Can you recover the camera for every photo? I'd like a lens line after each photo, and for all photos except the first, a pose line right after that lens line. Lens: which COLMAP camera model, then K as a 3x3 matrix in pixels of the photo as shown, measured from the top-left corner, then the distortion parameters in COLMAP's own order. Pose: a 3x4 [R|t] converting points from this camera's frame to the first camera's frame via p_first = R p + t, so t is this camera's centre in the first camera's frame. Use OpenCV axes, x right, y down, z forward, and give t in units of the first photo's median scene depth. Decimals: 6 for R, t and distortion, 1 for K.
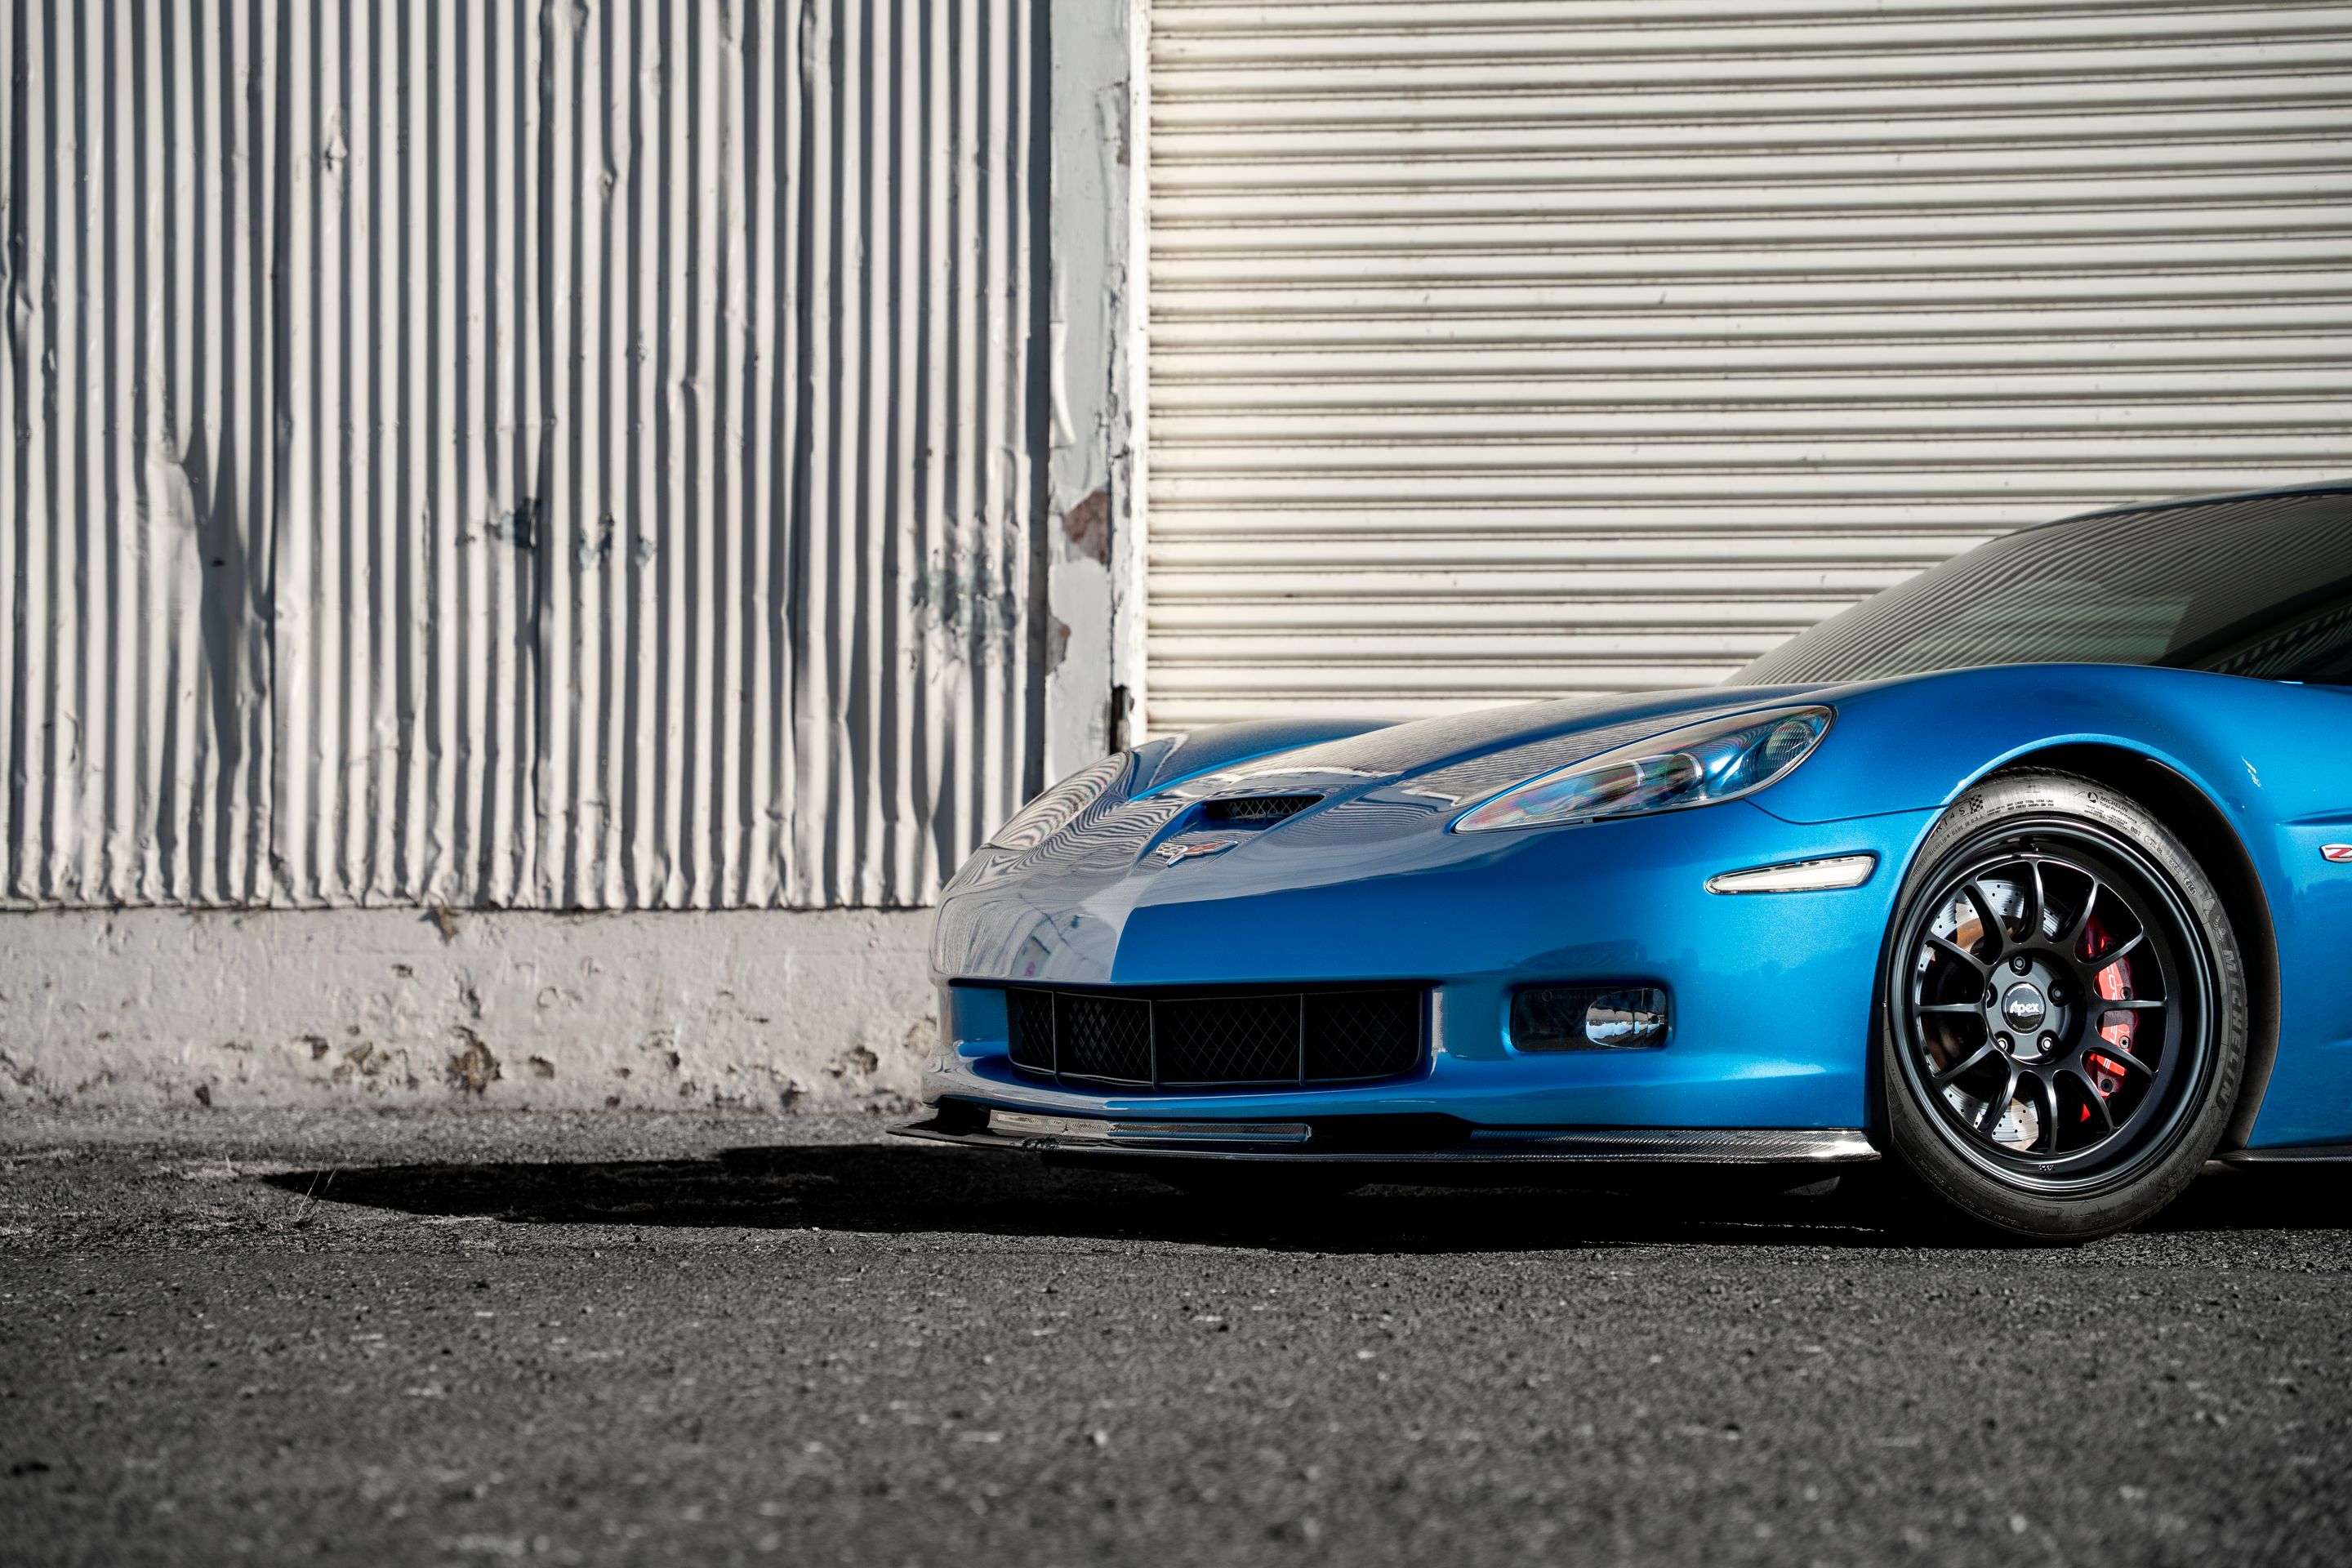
lens RADIAL K [[4461.0, 0, 1197.1], [0, 4461.0, 771.7], [0, 0, 1]] dist [0.239009, 0.346561]
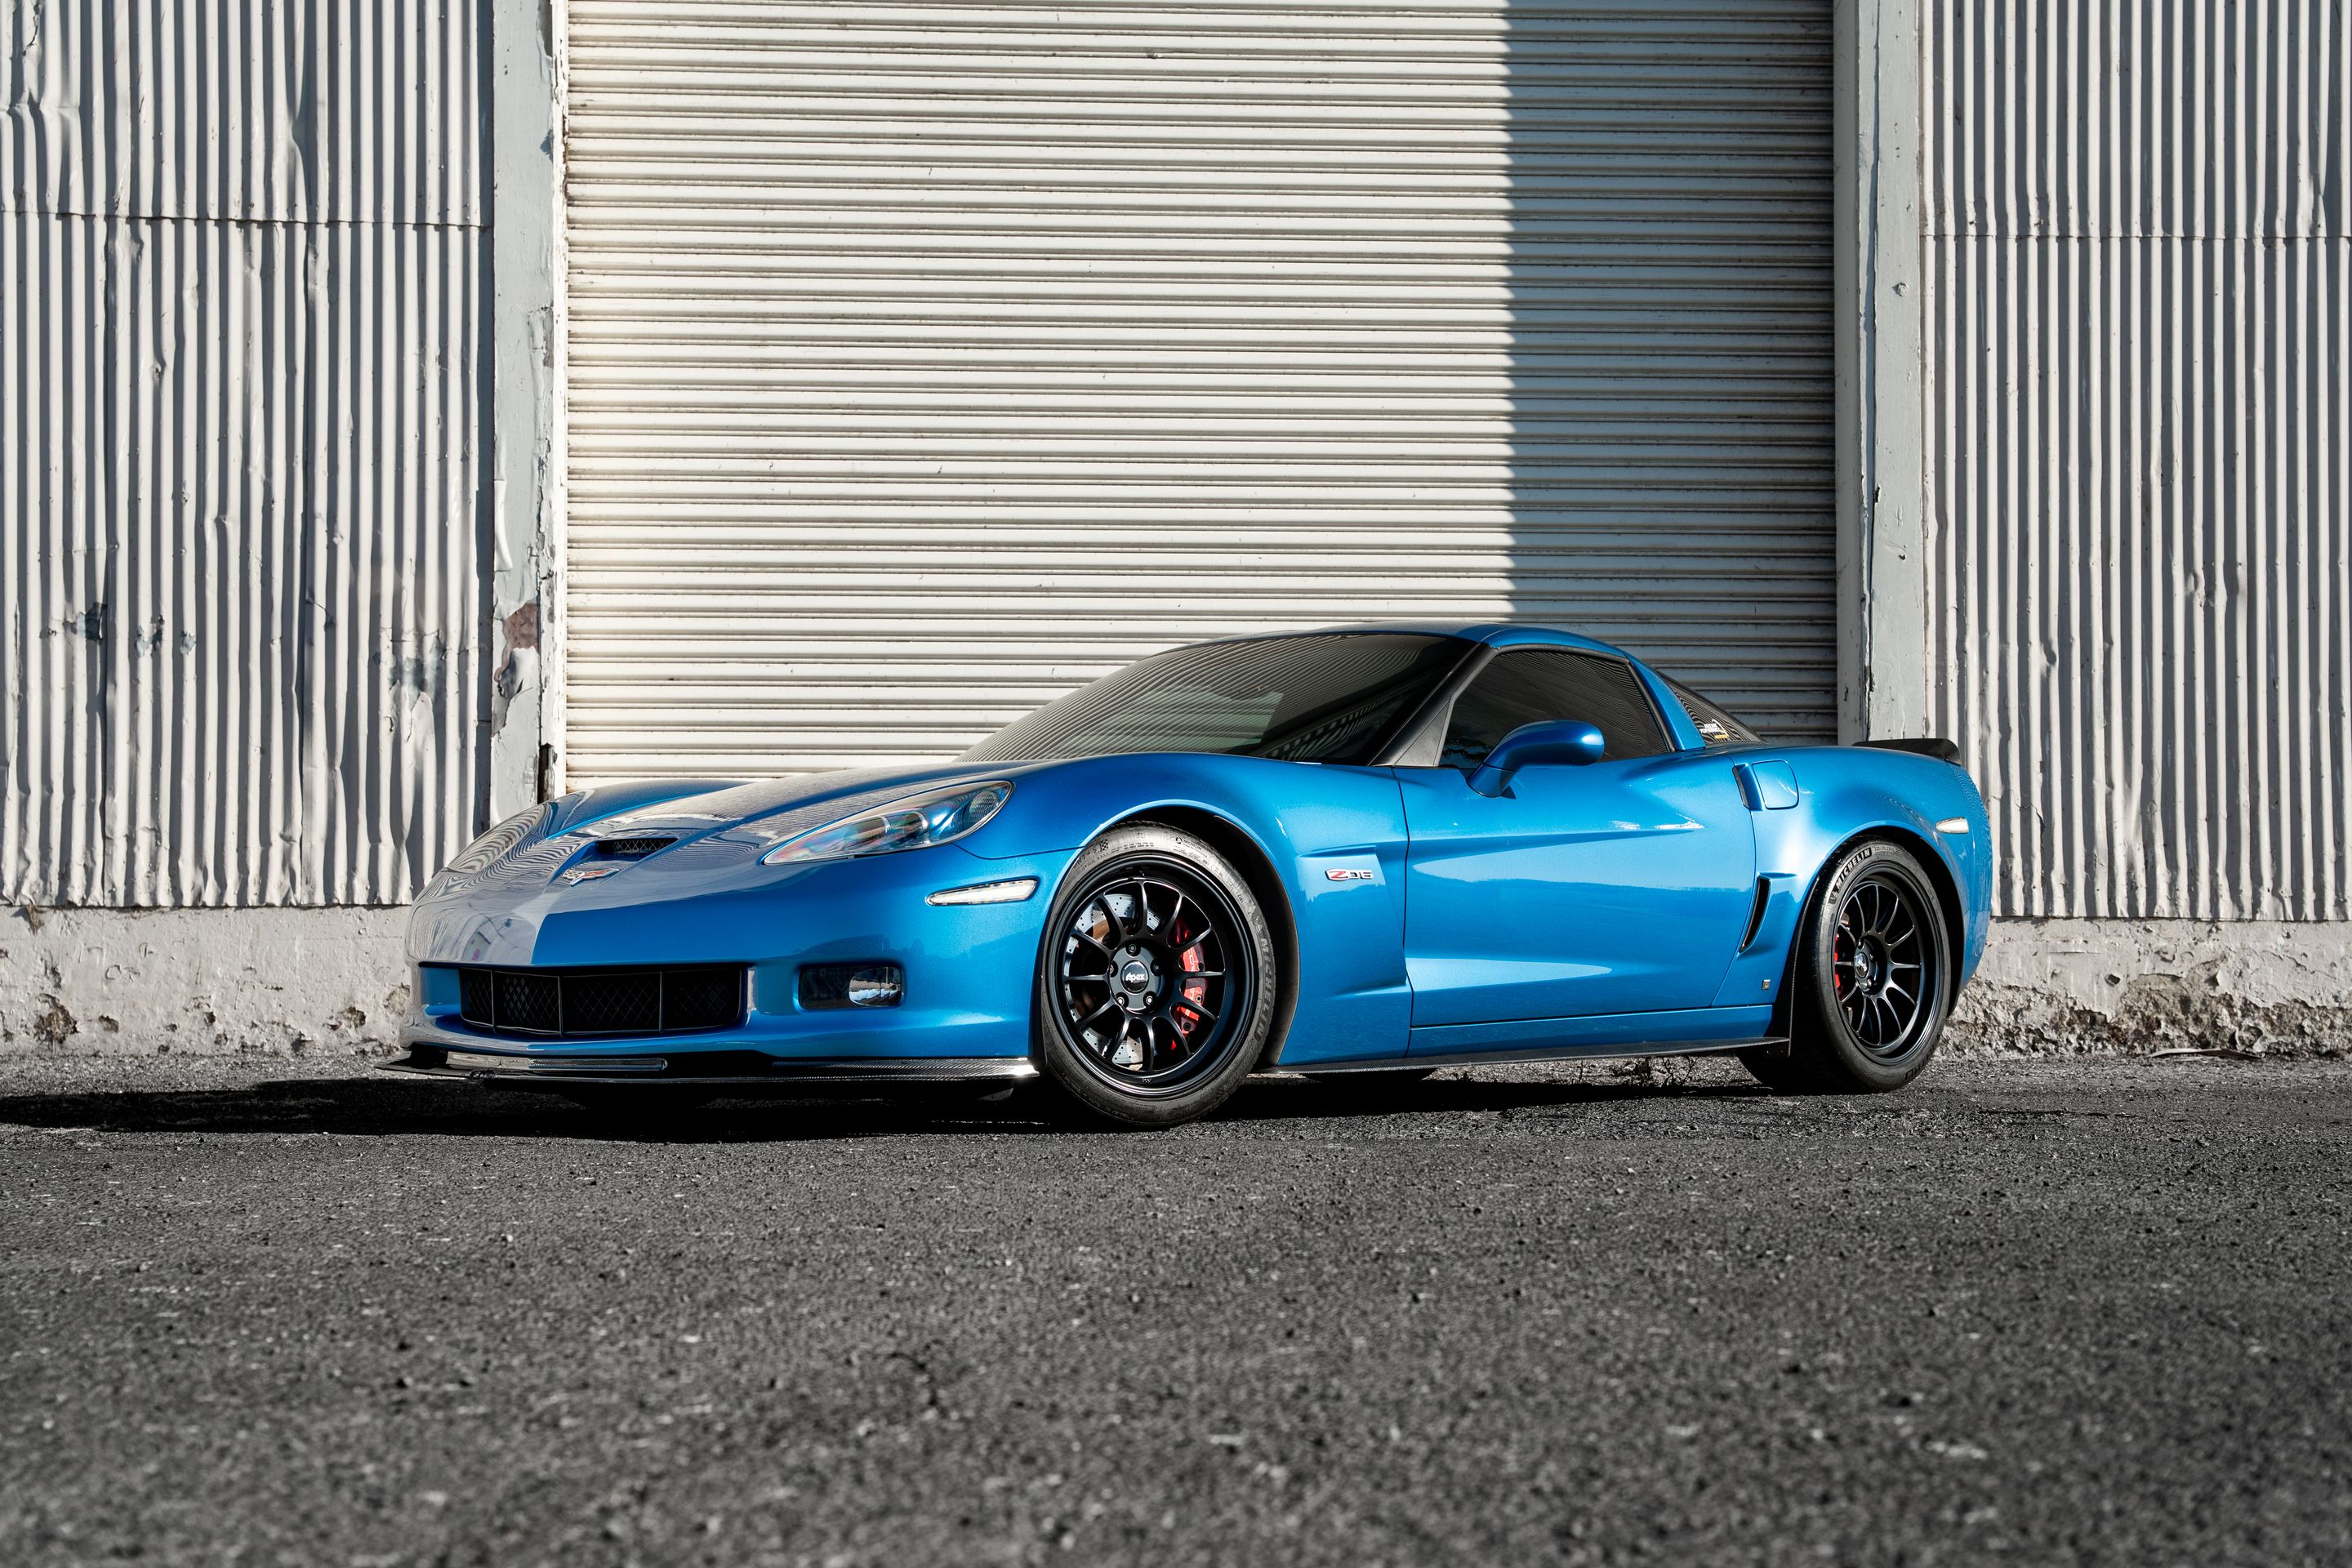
lens RADIAL K [[3551.8, 0, 1165.4], [0, 3551.8, 830.7], [0, 0, 1]] dist [0.067987, 0.380795]
pose [[0.988593, 0.000975, 0.150611, 0.006241], [-0.003042, 0.999904, 0.013496, -0.008108], [-0.150584, -0.013801, 0.988501, -0.116156]]
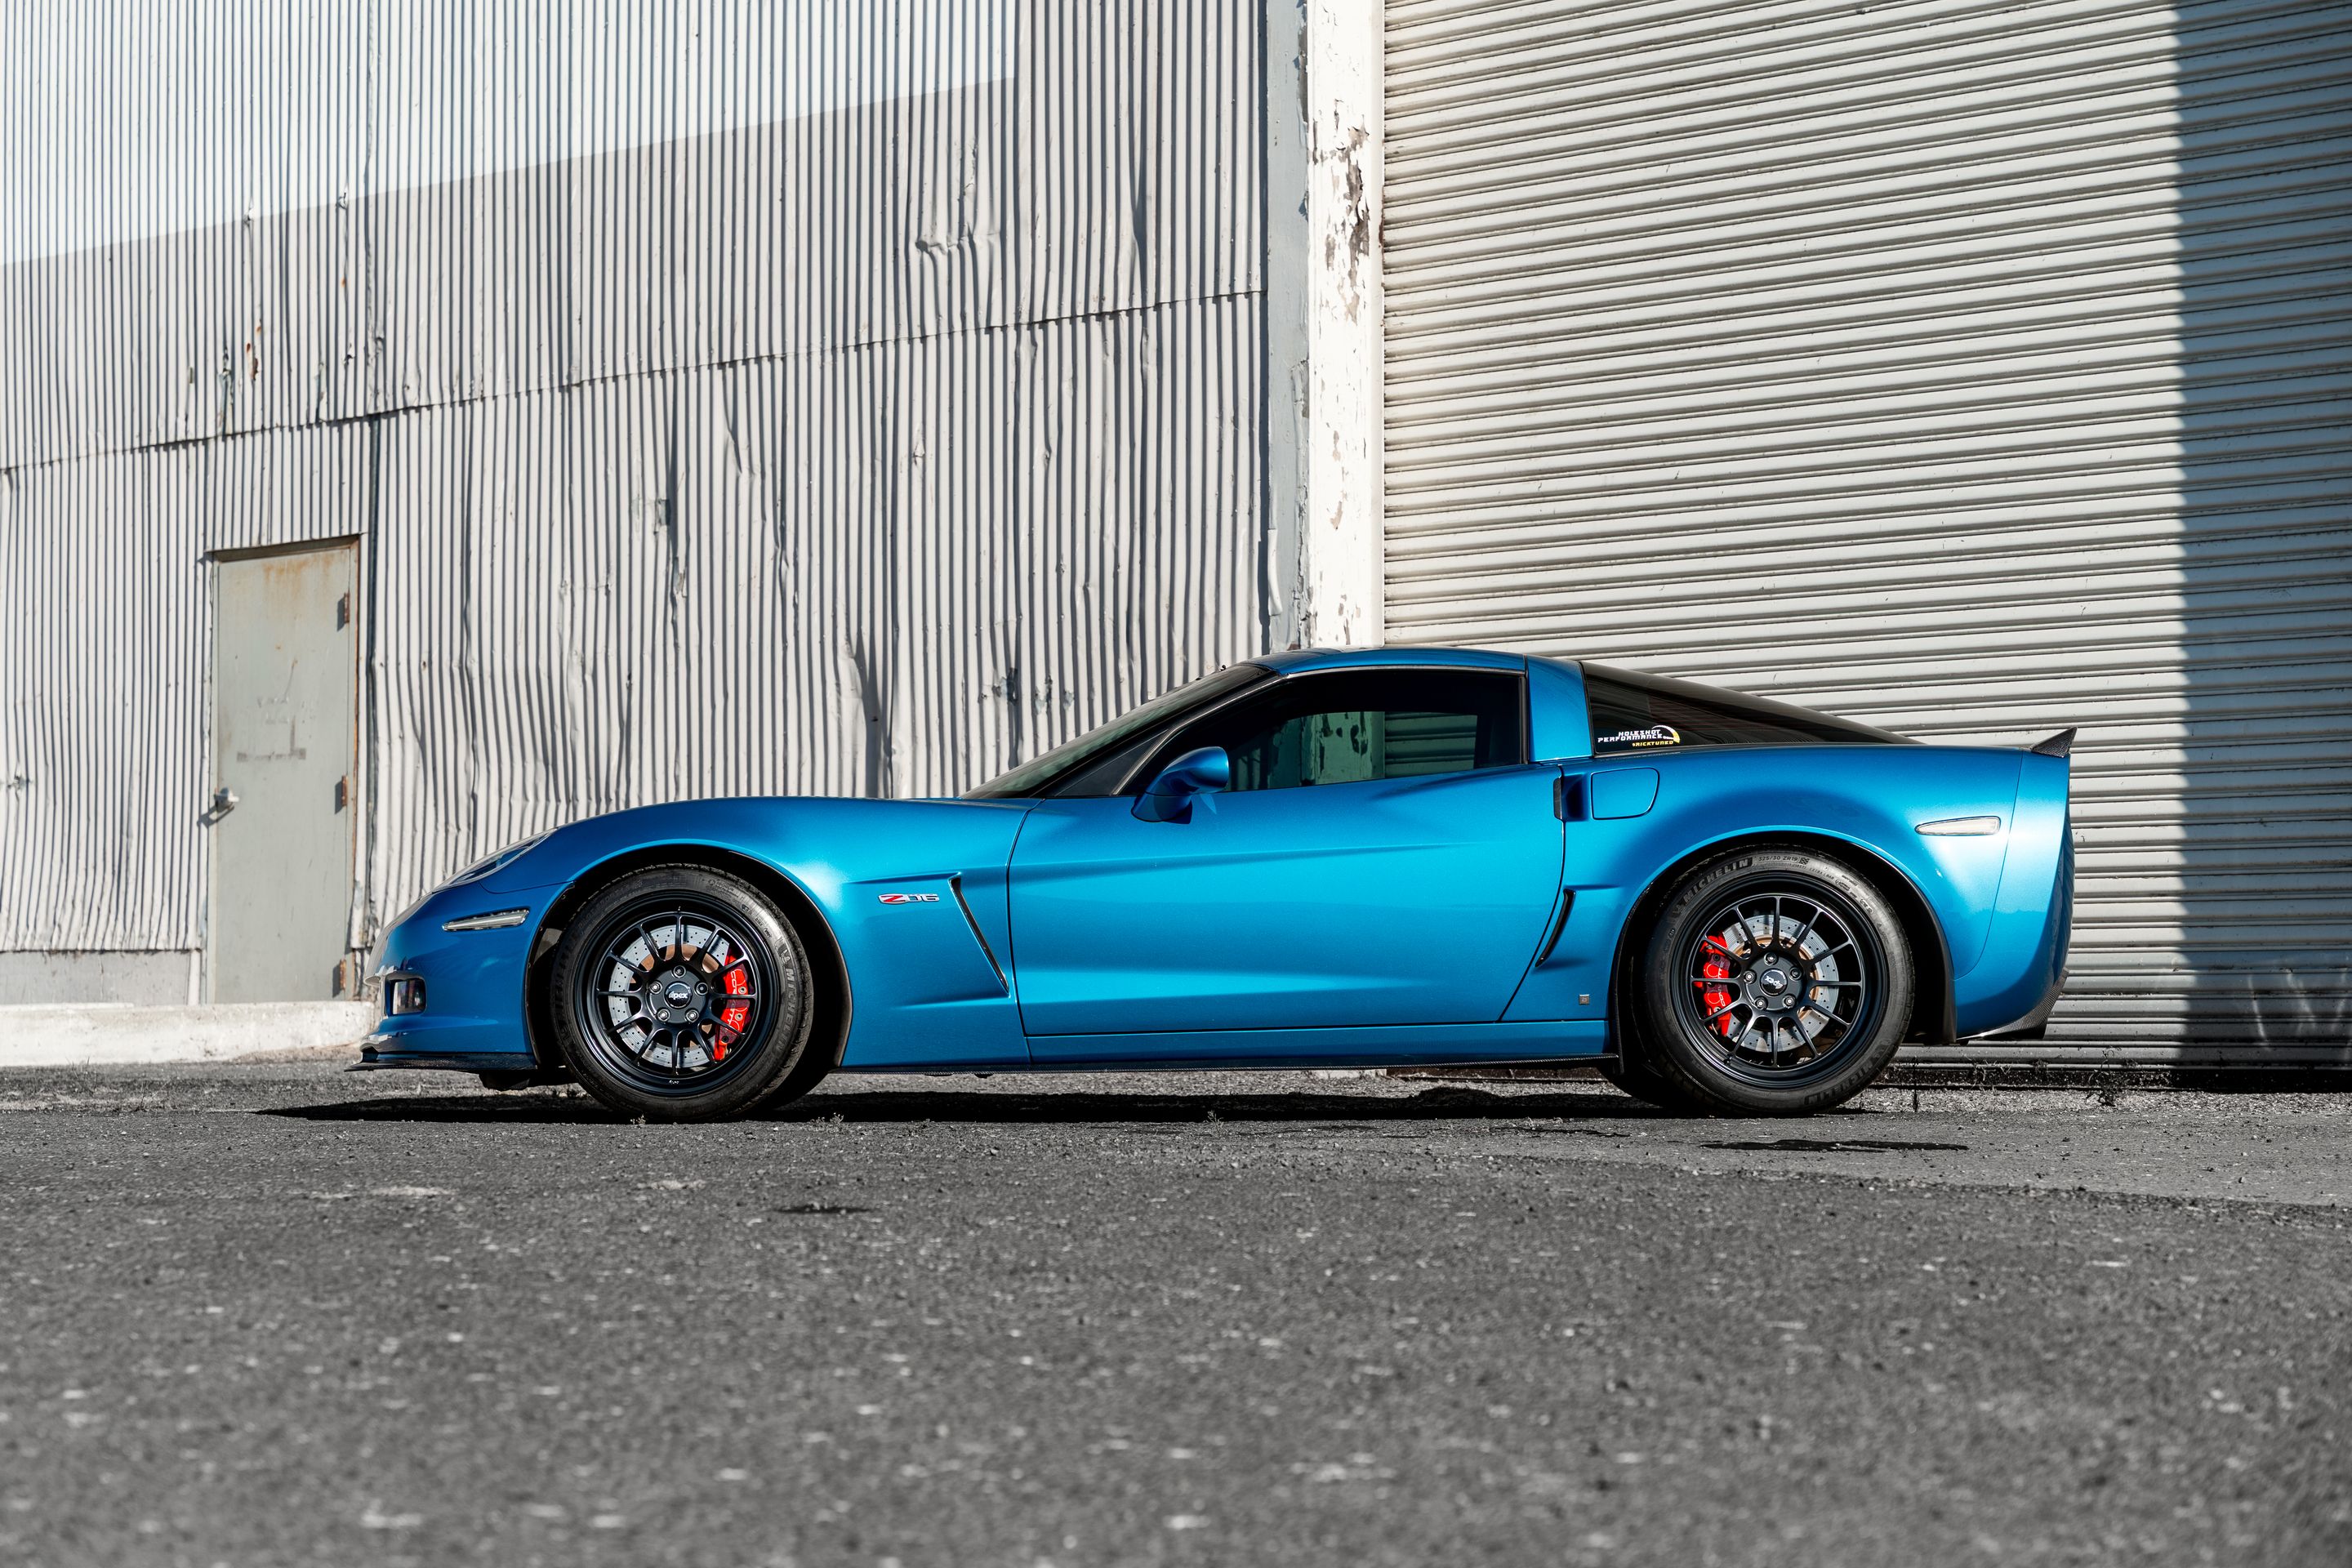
lens RADIAL K [[4626.1, 0, 1119.4], [0, 4626.1, 790.4], [0, 0, 1]] dist [0.054076, 0.066322]
pose [[0.783104, -0.034293, -0.620945, 0.862500], [0.034095, 0.999344, -0.012192, 0.000576], [0.620956, -0.011623, 0.783760, -0.205930]]
